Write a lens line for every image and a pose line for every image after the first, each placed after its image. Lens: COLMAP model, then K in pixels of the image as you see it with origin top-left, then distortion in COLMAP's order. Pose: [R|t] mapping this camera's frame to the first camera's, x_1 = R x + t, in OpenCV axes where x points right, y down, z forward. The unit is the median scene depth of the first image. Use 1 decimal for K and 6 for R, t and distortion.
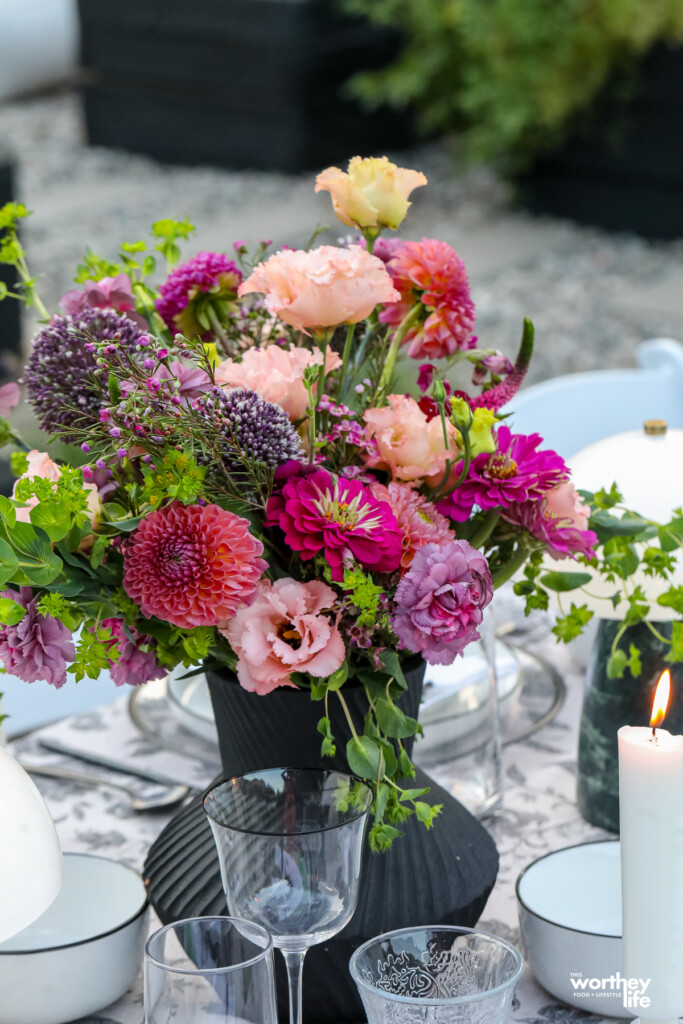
lens RADIAL K [[2912.7, 0, 405.2], [0, 2912.7, 453.0], [0, 0, 1]] dist [0.453772, 0.000000]
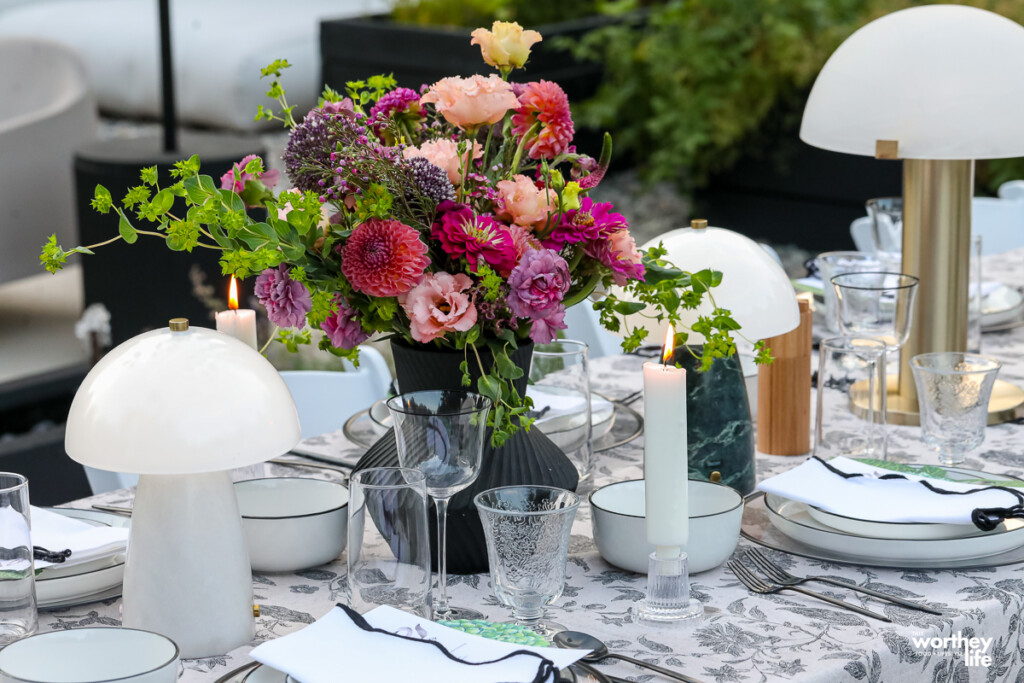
lens RADIAL K [[2912.7, 0, 512.9], [0, 2912.7, 340.7], [0, 0, 1]] dist [0.453772, 0.000000]
pose [[0.998769, 0.025306, -0.042661, 0.065205], [-0.028300, 0.997067, -0.071103, 0.187344], [0.040737, 0.072223, 0.996556, -0.575406]]
